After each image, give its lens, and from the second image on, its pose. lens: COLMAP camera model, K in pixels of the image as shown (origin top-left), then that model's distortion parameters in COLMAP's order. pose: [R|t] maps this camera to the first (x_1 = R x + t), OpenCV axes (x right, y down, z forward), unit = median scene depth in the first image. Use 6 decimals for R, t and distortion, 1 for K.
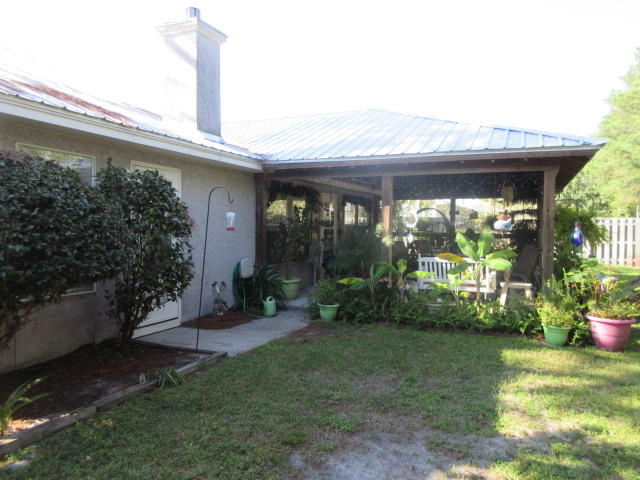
lens RADIAL K [[477.3, 0, 320.0], [0, 477.3, 240.0], [0, 0, 1]] dist [0.000246, 0.009632]
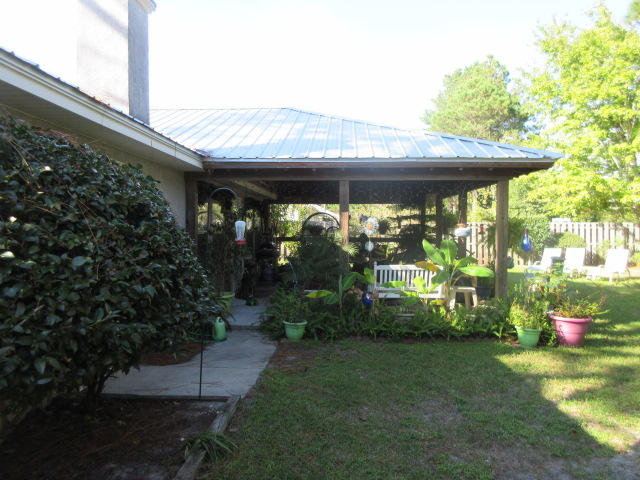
lens RADIAL K [[477.3, 0, 320.0], [0, 477.3, 240.0], [0, 0, 1]] dist [0.000246, 0.009632]
pose [[0.933899, -0.013138, 0.357295, -0.276929], [0.014955, 0.999885, -0.002322, -0.016925], [-0.357224, 0.007512, 0.933989, 0.159370]]
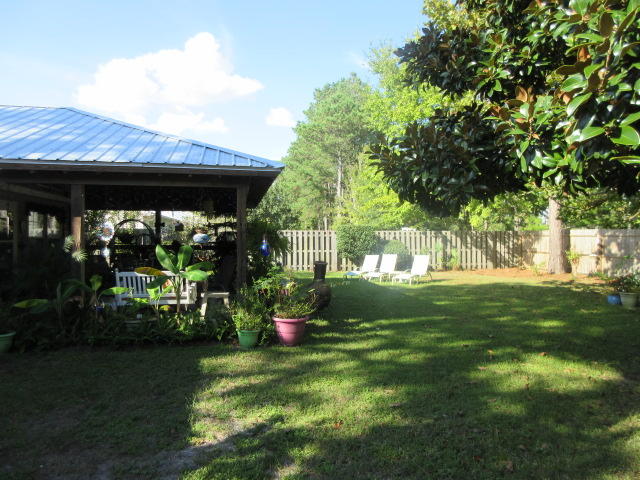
lens RADIAL K [[477.3, 0, 320.0], [0, 477.3, 240.0], [0, 0, 1]] dist [0.000246, 0.009632]
pose [[0.833145, -0.007652, 0.553002, 0.024999], [0.020618, 0.999639, -0.017232, -0.003247], [-0.552670, 0.025758, 0.833002, -0.007200]]
